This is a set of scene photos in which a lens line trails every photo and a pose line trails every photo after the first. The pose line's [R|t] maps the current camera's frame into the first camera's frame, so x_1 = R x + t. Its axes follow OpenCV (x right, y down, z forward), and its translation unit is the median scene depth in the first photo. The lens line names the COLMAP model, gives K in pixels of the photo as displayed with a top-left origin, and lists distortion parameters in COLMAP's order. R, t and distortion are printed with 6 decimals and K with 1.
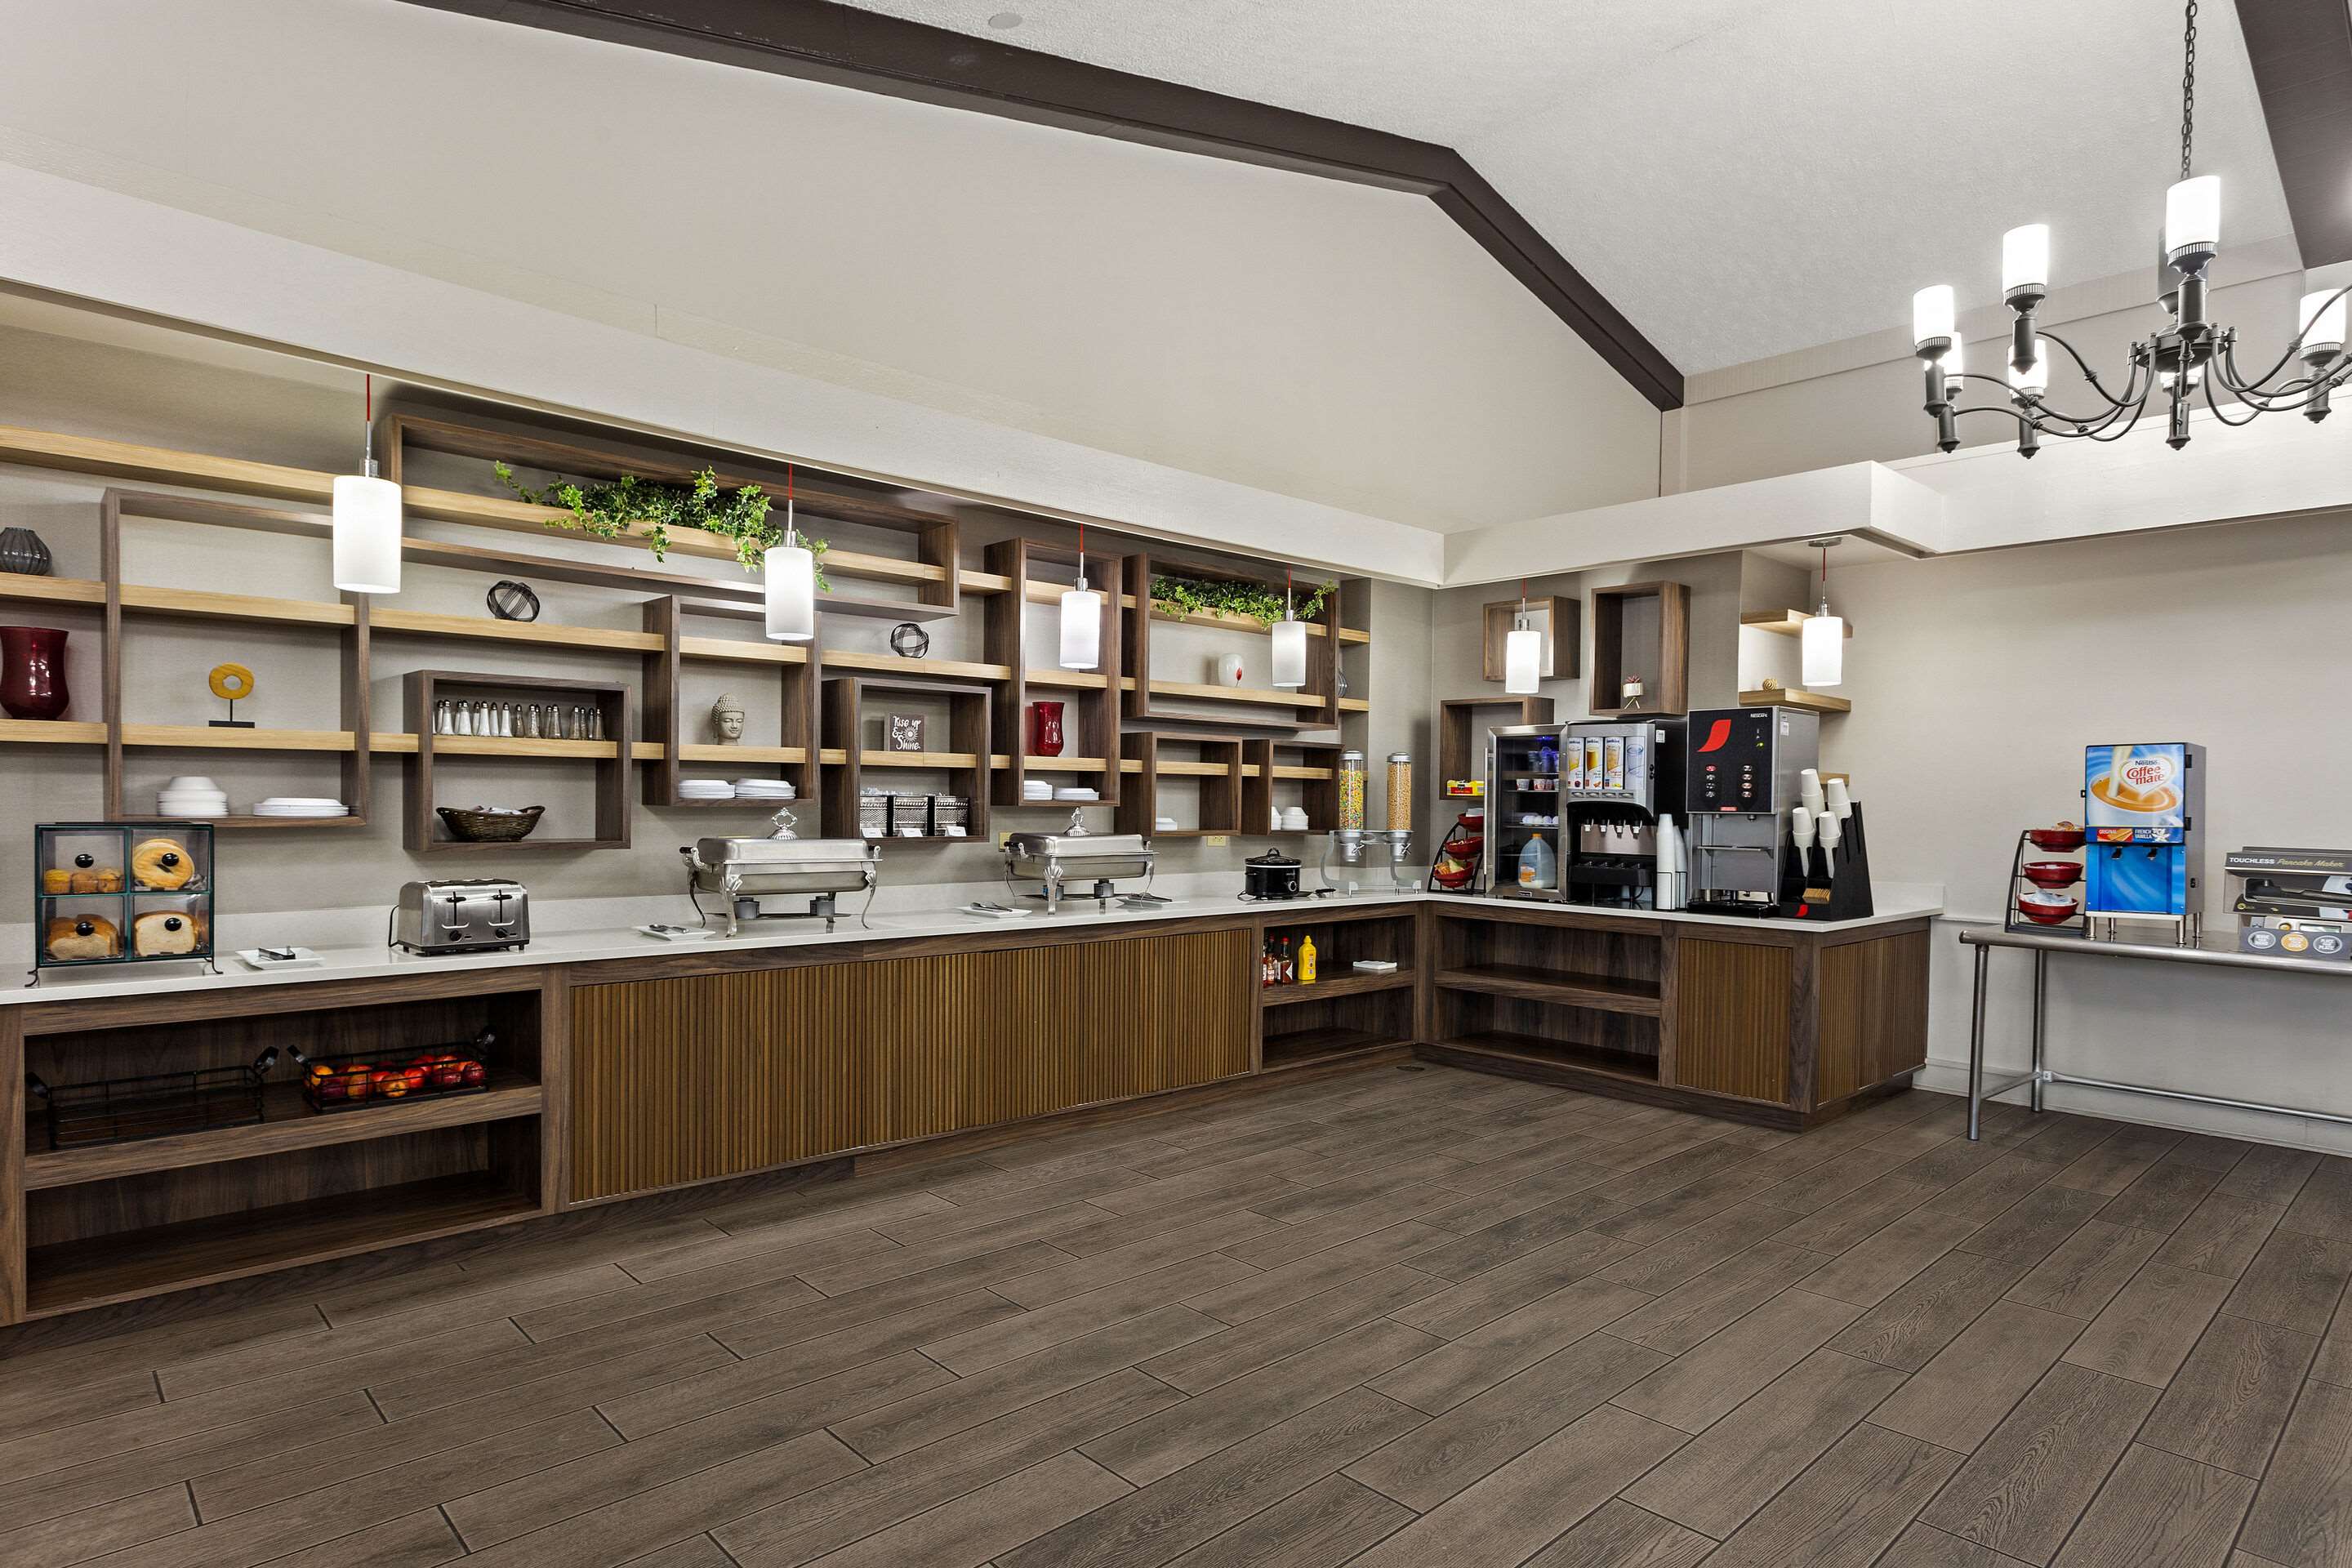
lens RADIAL K [[1304.2, 0, 1176.0], [0, 1304.2, 784.0], [0, 0, 1]] dist [0.002274, 0.000776]
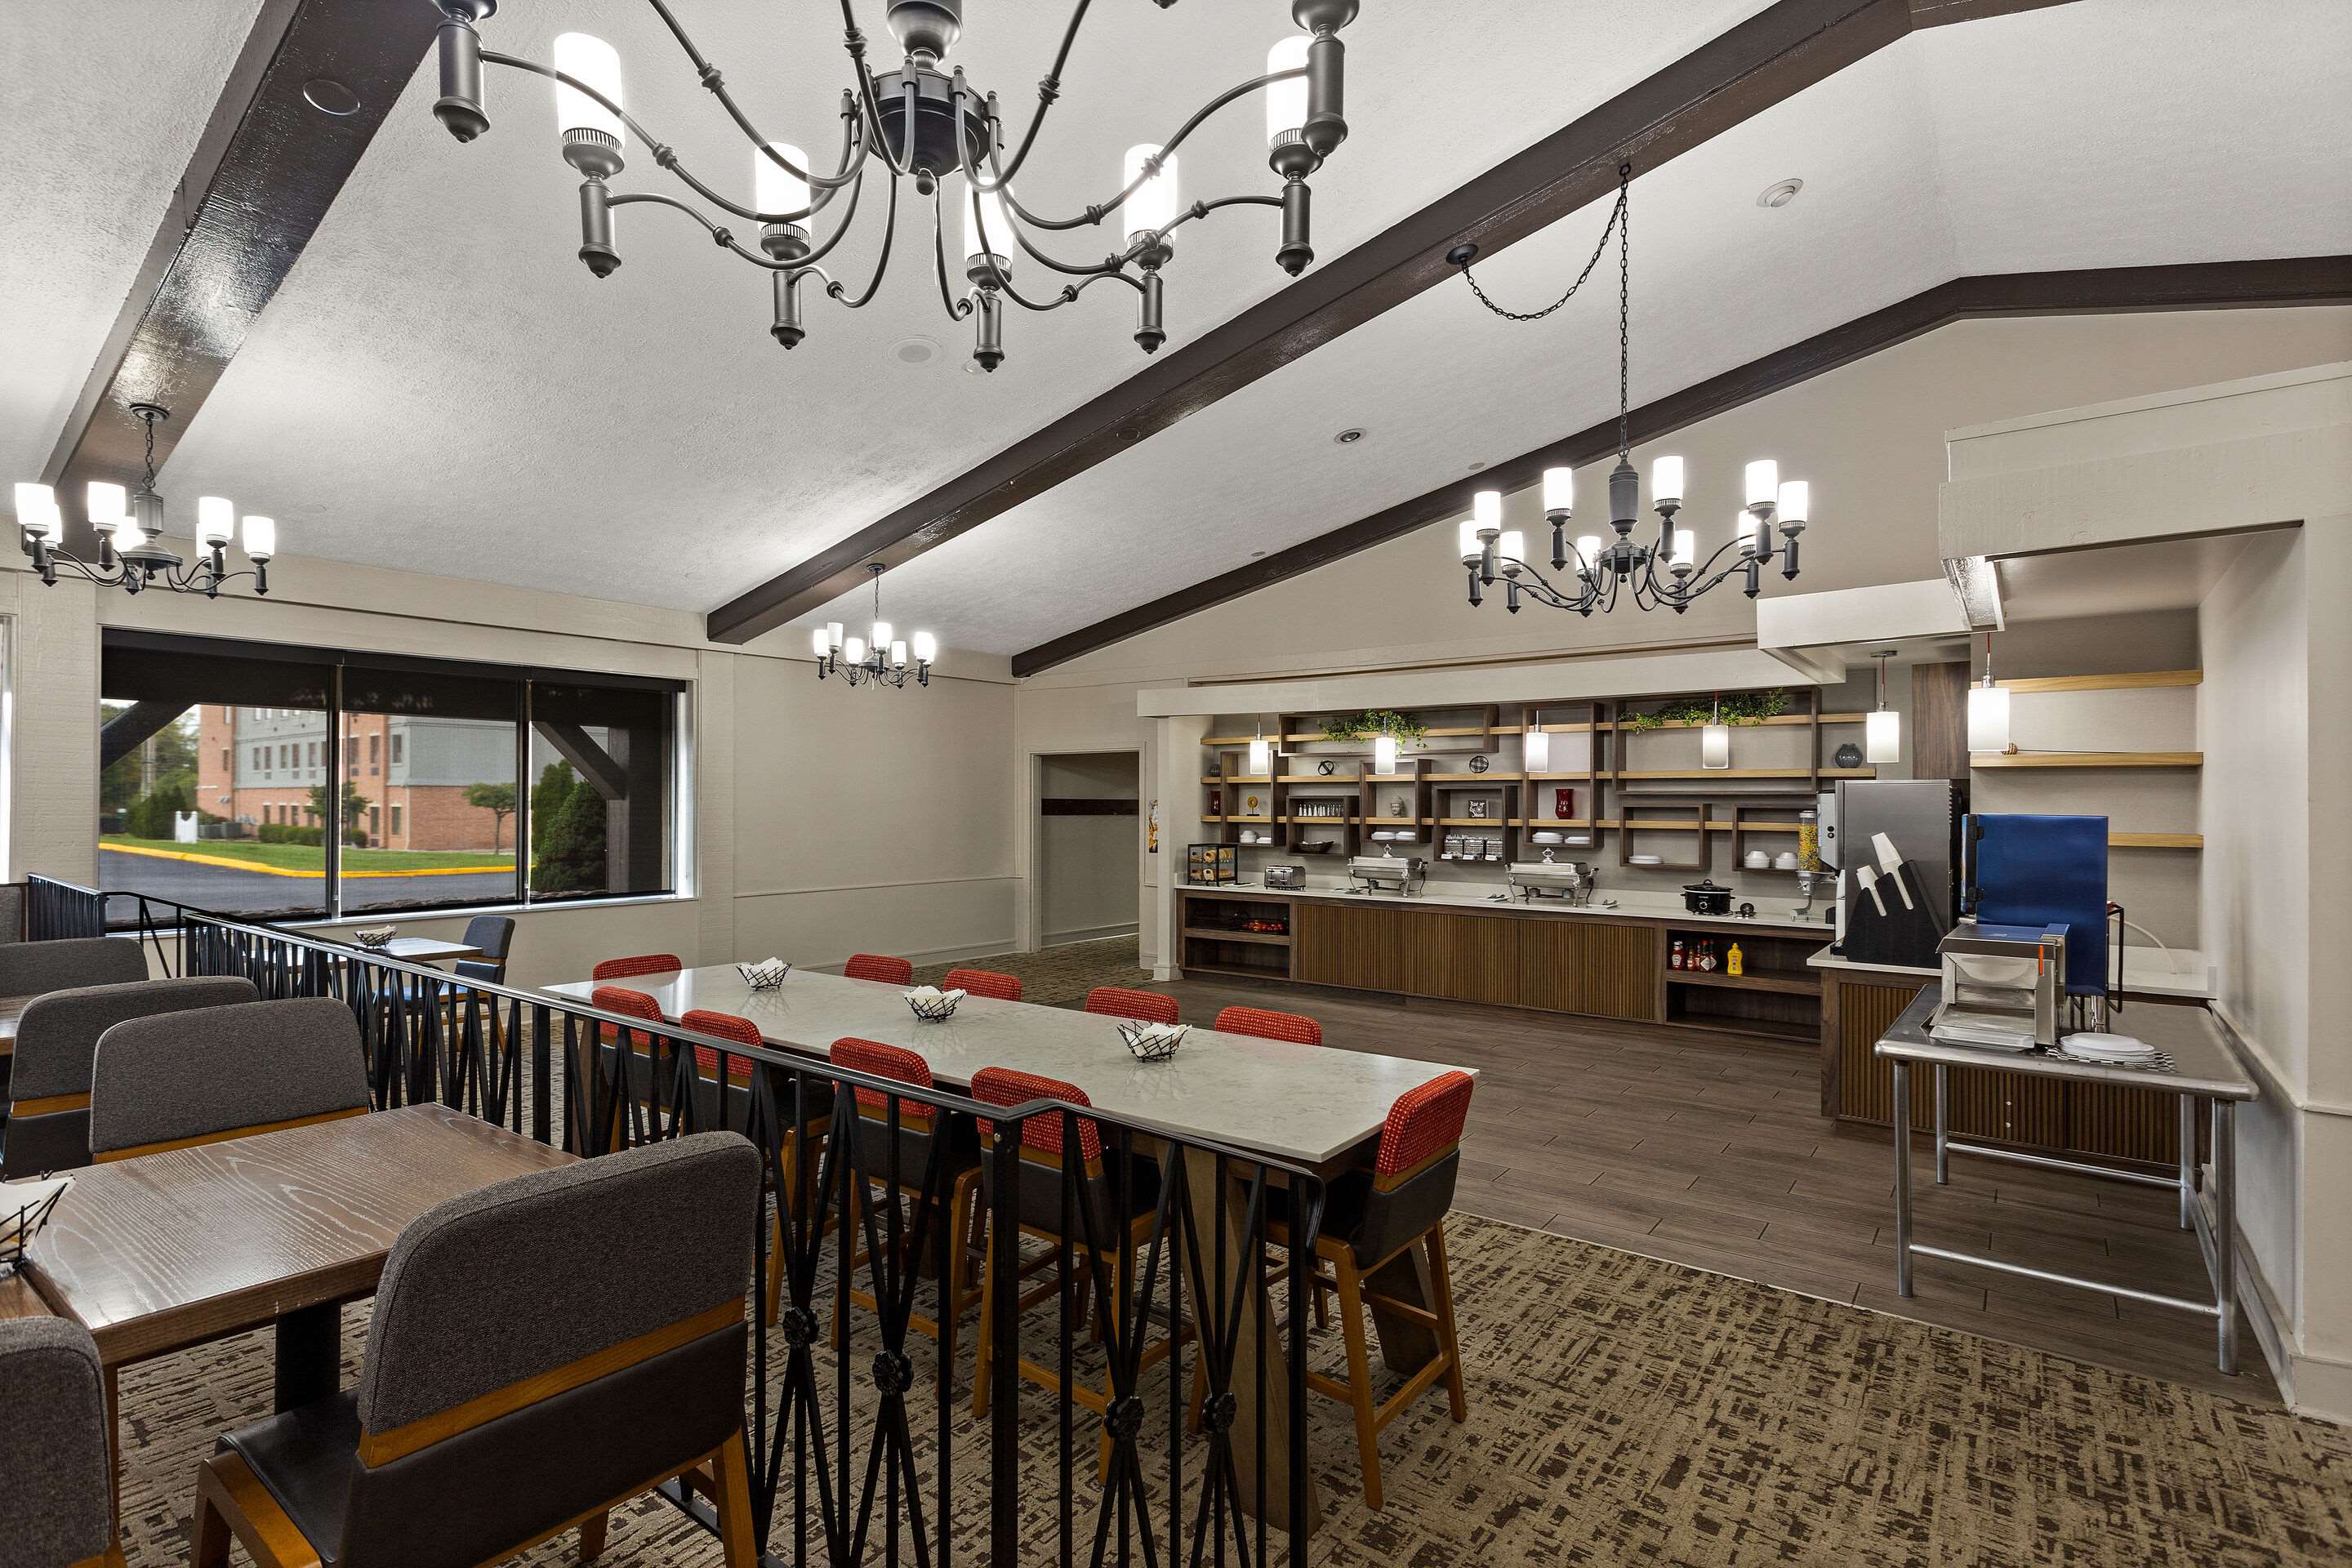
lens RADIAL K [[1111.9, 0, 1176.0], [0, 1111.9, 784.0], [0, 0, 1]] dist [0.000655, 0.000433]
pose [[0.172734, -0.024795, -0.984656, 1.500931], [0.010191, 0.999675, -0.023386, -0.045422], [0.984916, -0.005995, 0.172931, 0.230016]]
